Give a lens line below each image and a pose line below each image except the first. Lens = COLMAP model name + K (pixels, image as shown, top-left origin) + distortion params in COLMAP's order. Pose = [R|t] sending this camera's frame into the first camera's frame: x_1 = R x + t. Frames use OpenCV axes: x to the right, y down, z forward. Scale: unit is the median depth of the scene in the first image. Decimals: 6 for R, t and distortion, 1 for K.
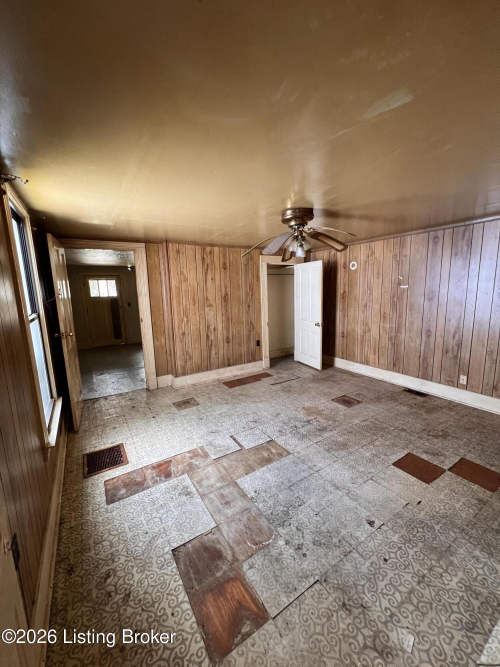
lens RADIAL K [[267.2, 0, 253.7], [0, 267.2, 332.0], [0, 0, 1]] dist [-0.002217, 0.000487]
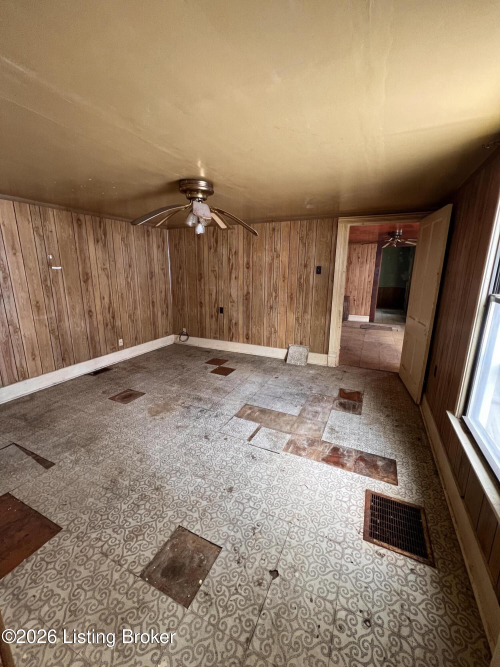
lens RADIAL K [[267.2, 0, 249.9], [0, 267.2, 331.4], [0, 0, 1]] dist [-0.002217, 0.000487]
pose [[-0.530179, -0.170458, 0.830575, -0.712273], [0.144838, 0.946978, 0.286801, -0.176929], [-0.835423, 0.272355, -0.477379, 1.271370]]
